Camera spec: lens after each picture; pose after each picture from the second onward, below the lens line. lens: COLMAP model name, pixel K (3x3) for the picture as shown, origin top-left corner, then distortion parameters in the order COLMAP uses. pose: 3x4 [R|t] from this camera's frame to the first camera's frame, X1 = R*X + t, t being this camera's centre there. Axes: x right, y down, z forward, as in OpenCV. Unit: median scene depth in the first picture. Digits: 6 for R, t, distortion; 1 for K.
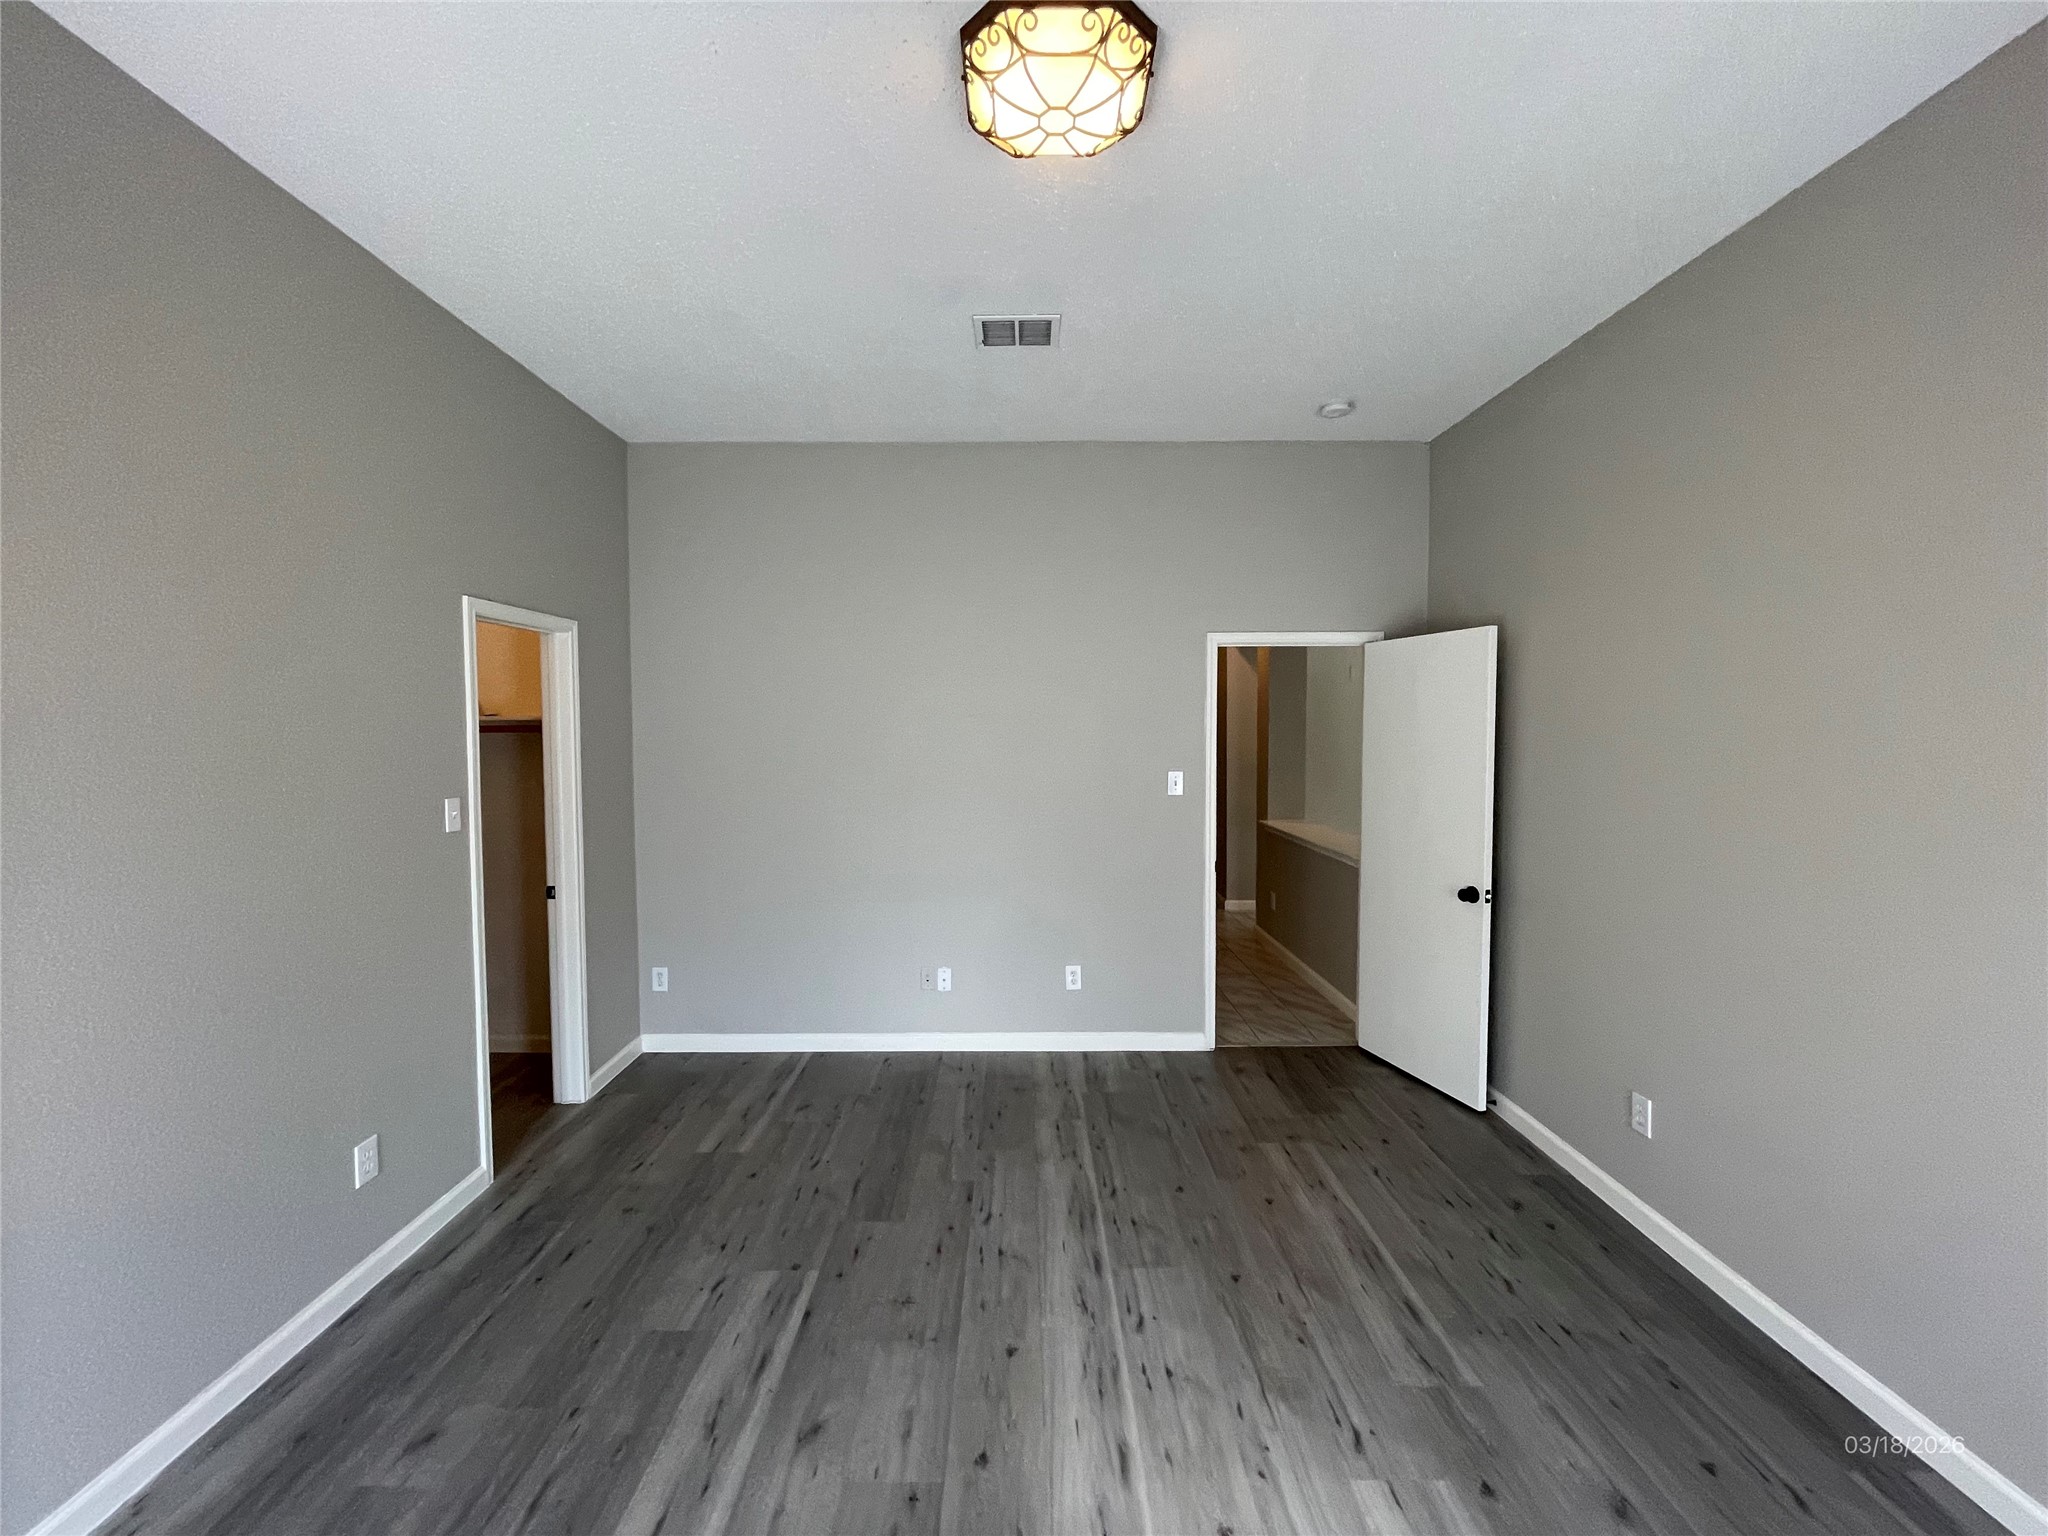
lens RADIAL K [[832.0, 0, 1018.3], [0, 832.0, 763.0], [0, 0, 1]] dist [-0.003658, 0.000168]
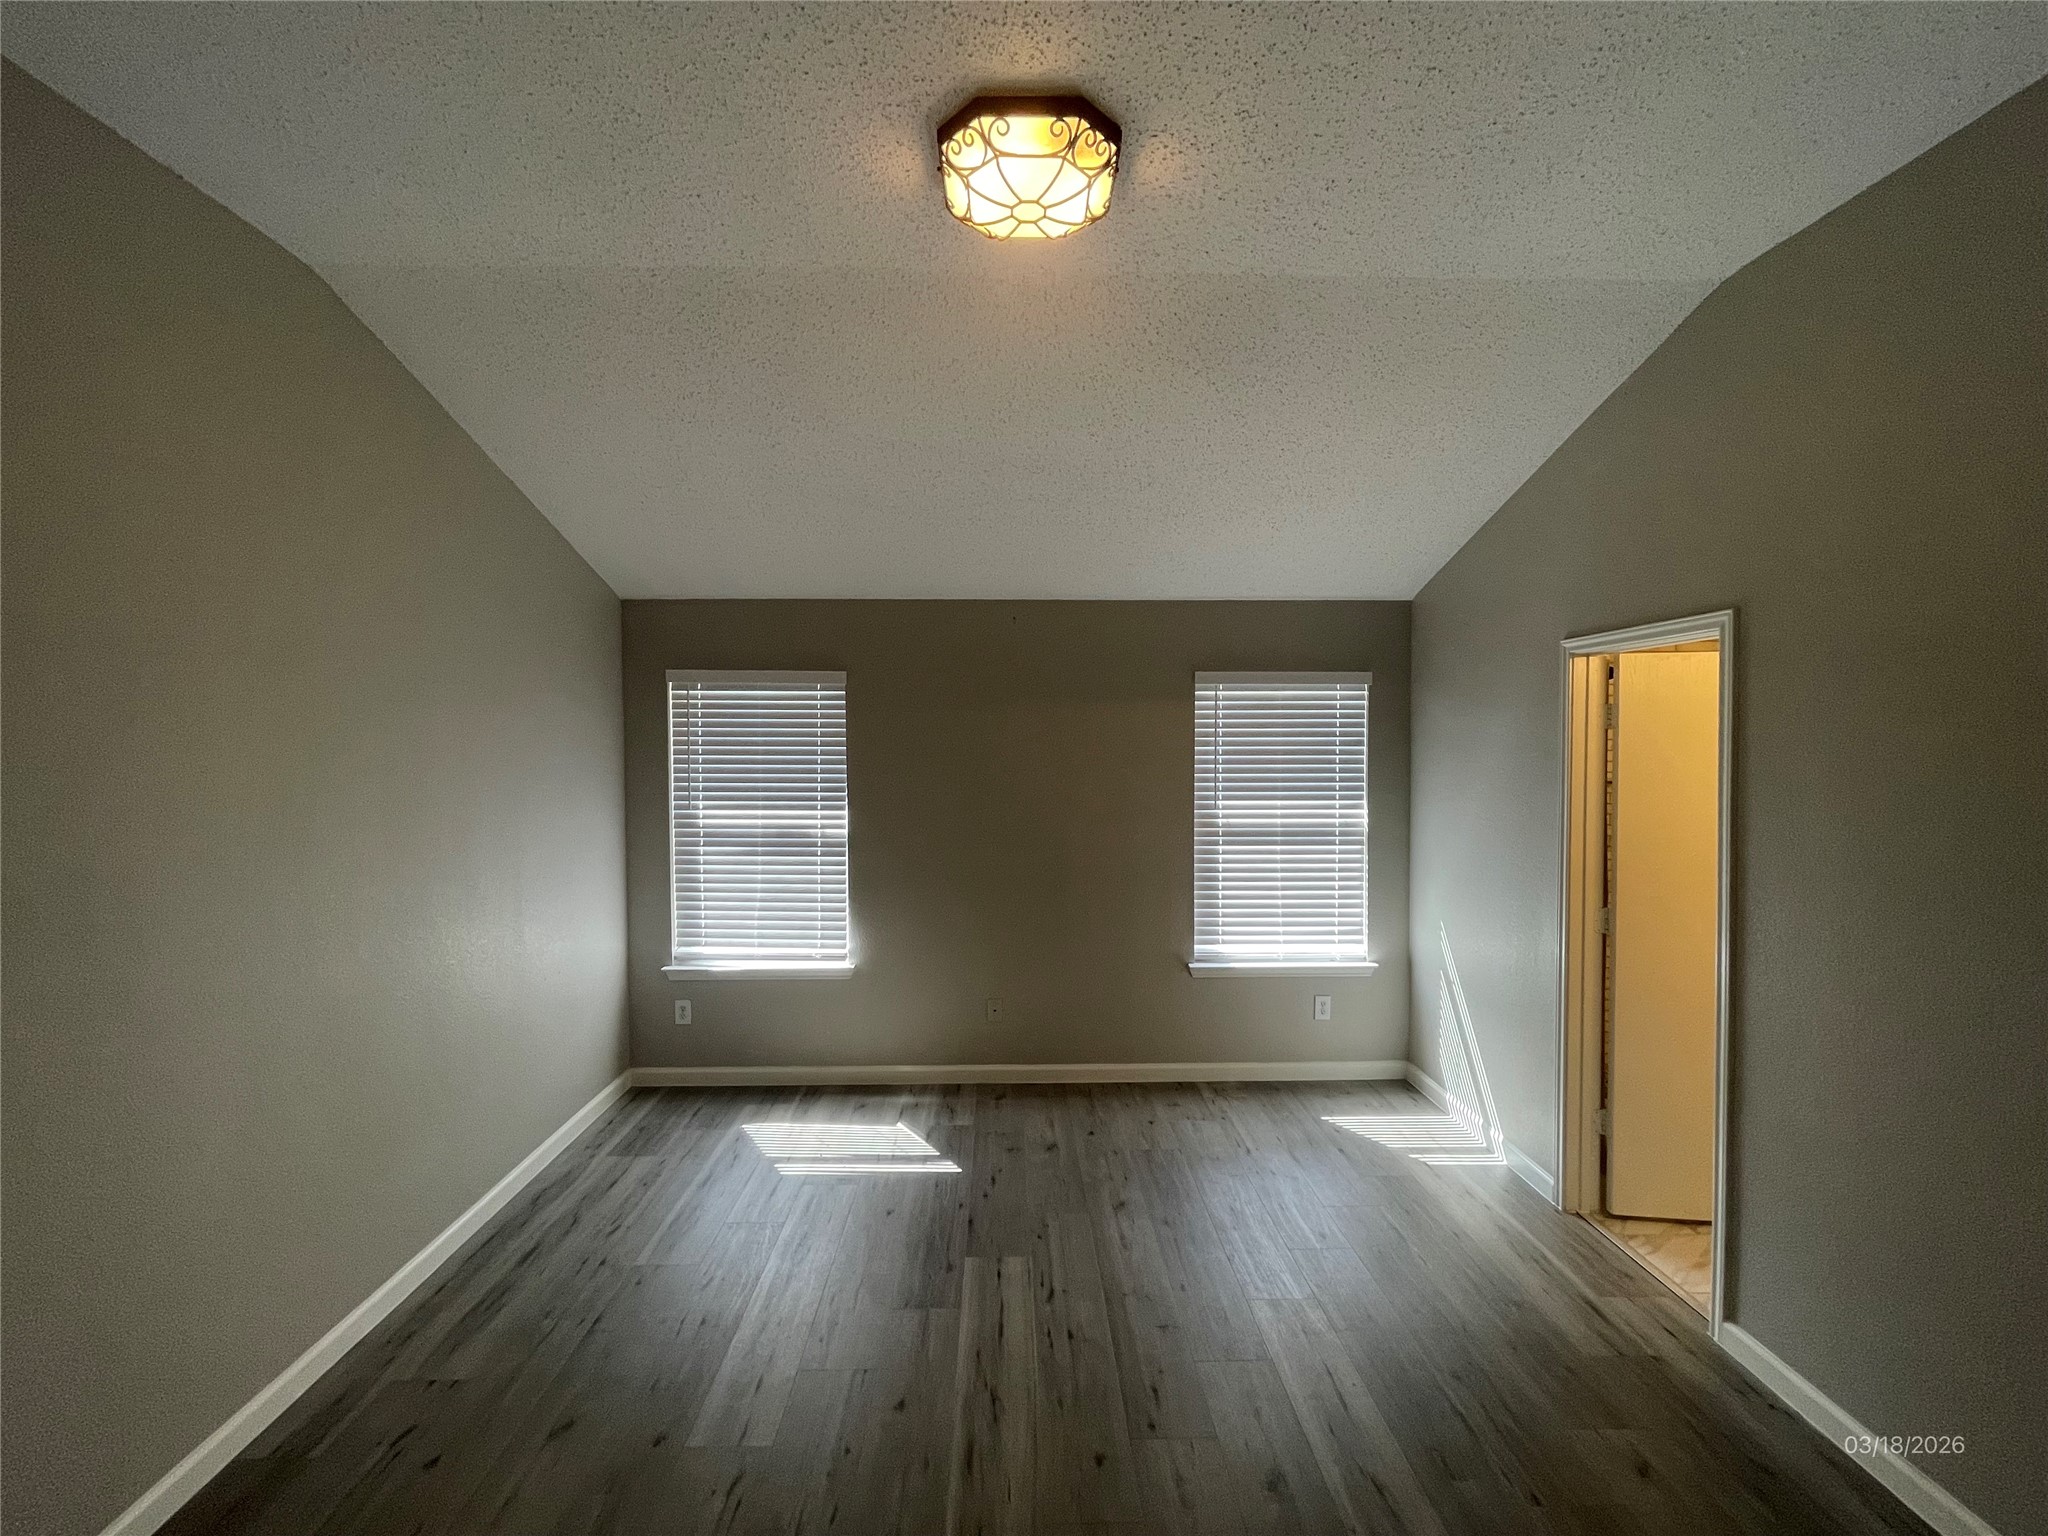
lens RADIAL K [[827.8, 0, 1018.9], [0, 827.8, 763.4], [0, 0, 1]] dist [-0.001417, 0.000810]
pose [[-0.999778, 0.004919, -0.020510, 0.055224], [0.003489, 0.997596, 0.069209, -0.095315], [0.020801, 0.069123, -0.997391, 1.378432]]
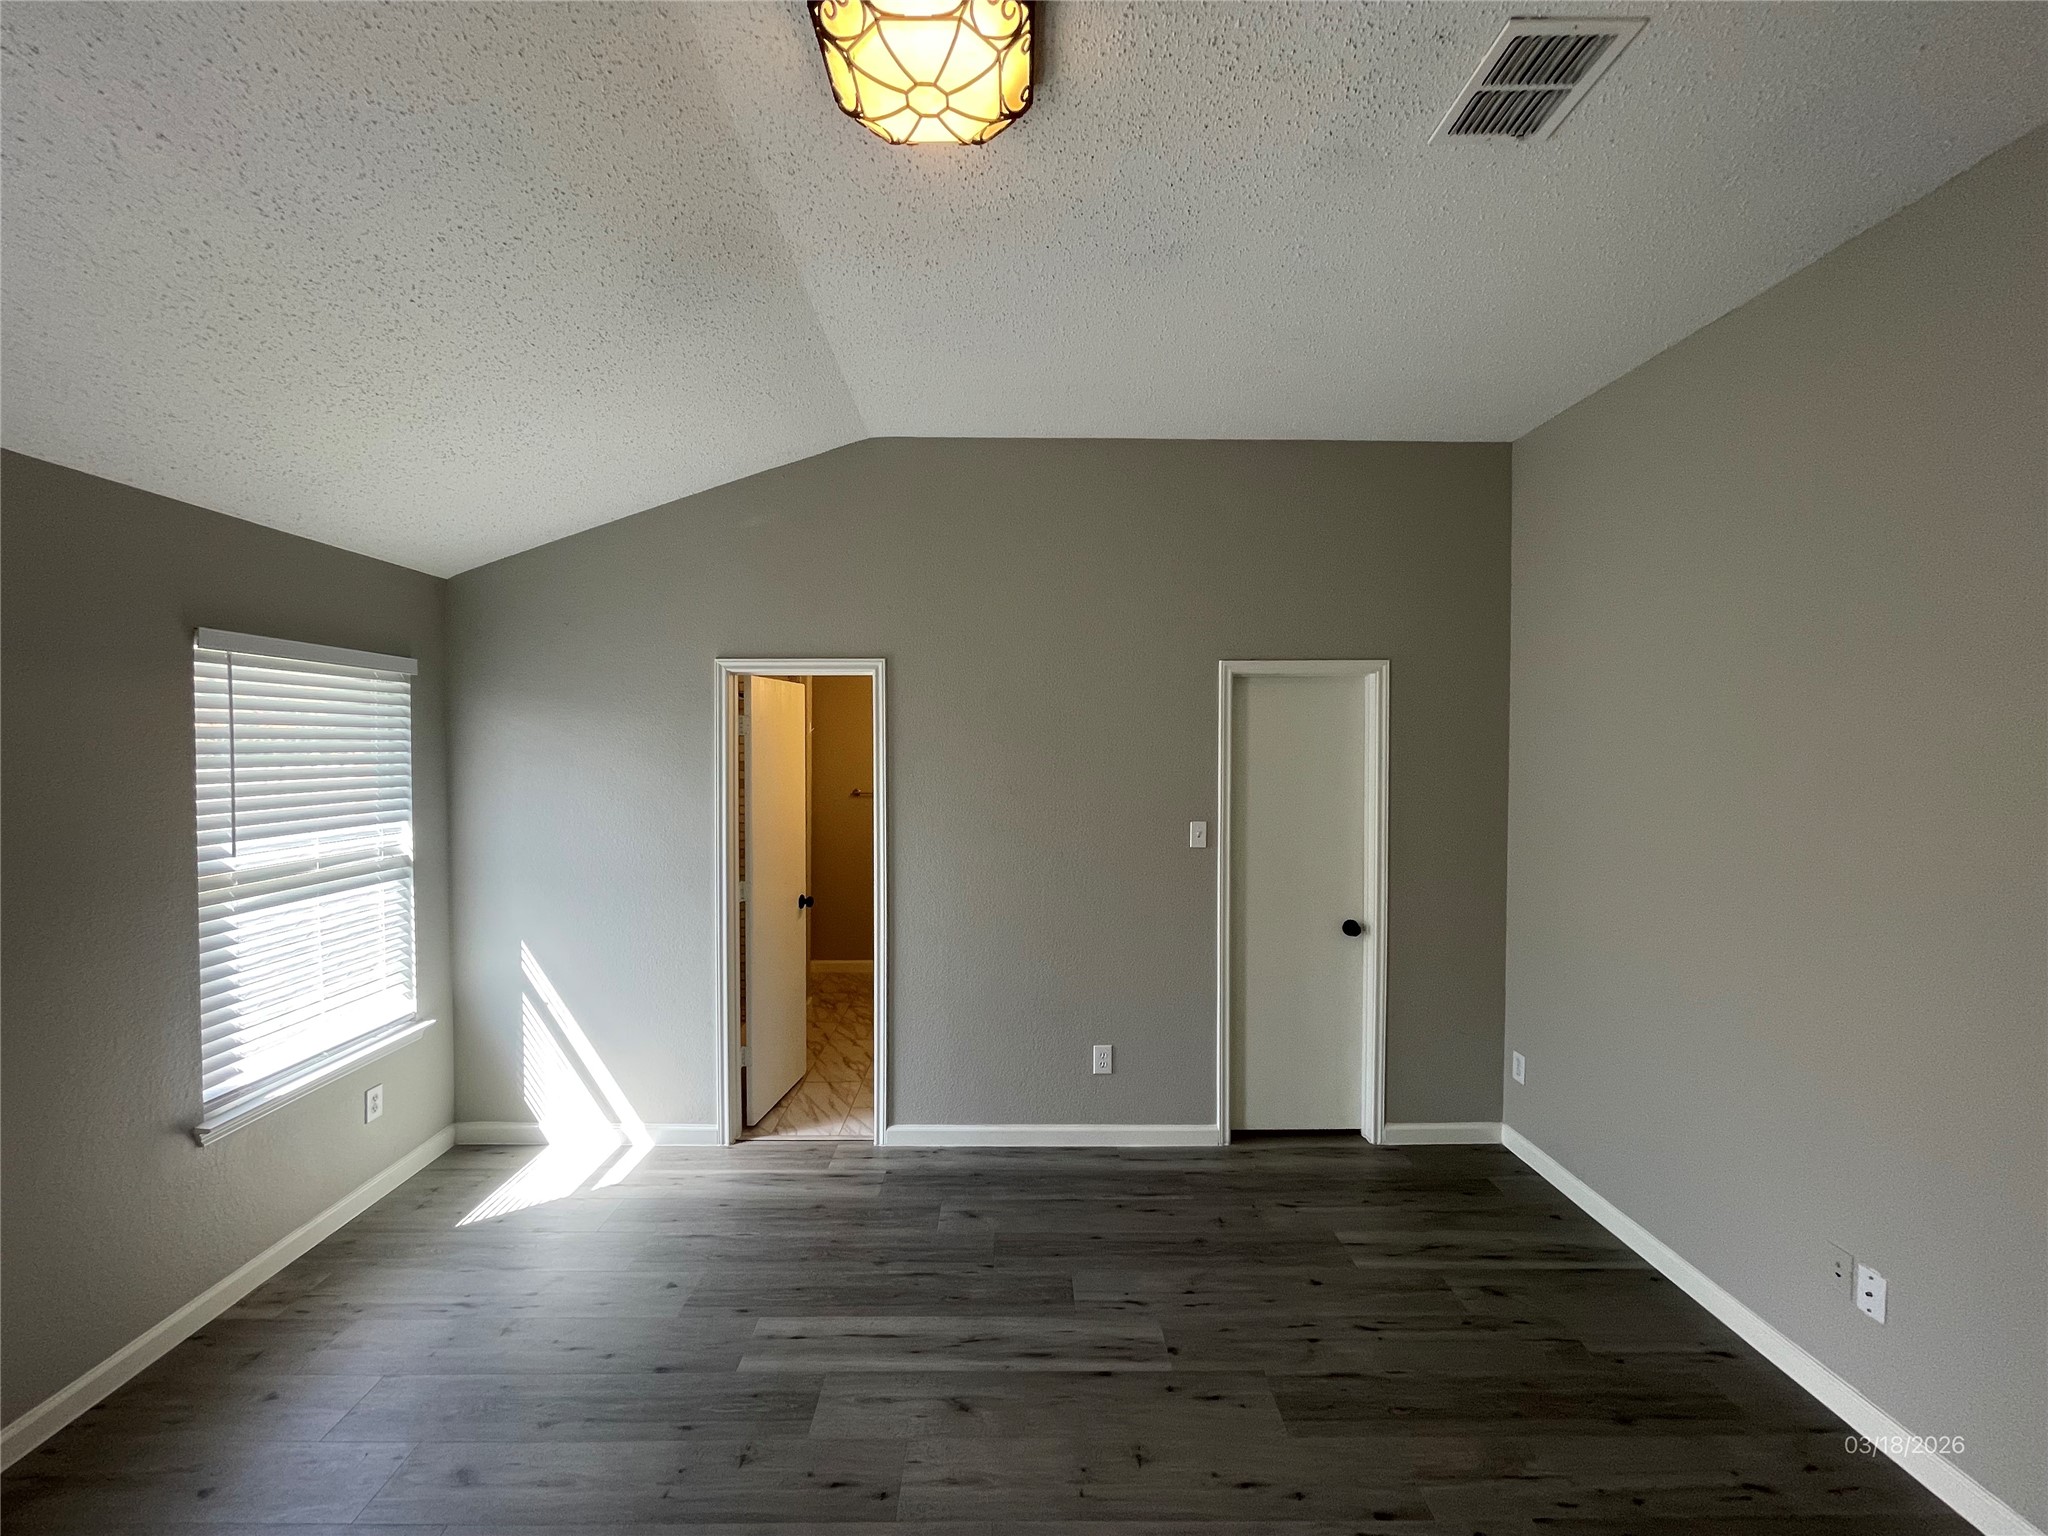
lens RADIAL K [[827.8, 0, 1018.9], [0, 827.8, 763.4], [0, 0, 1]] dist [-0.001417, 0.000810]
pose [[0.008038, 0.024951, -0.999656, 0.609812], [-0.043652, 0.998744, 0.024577, -0.069703], [0.999014, 0.043439, 0.009118, 0.734223]]
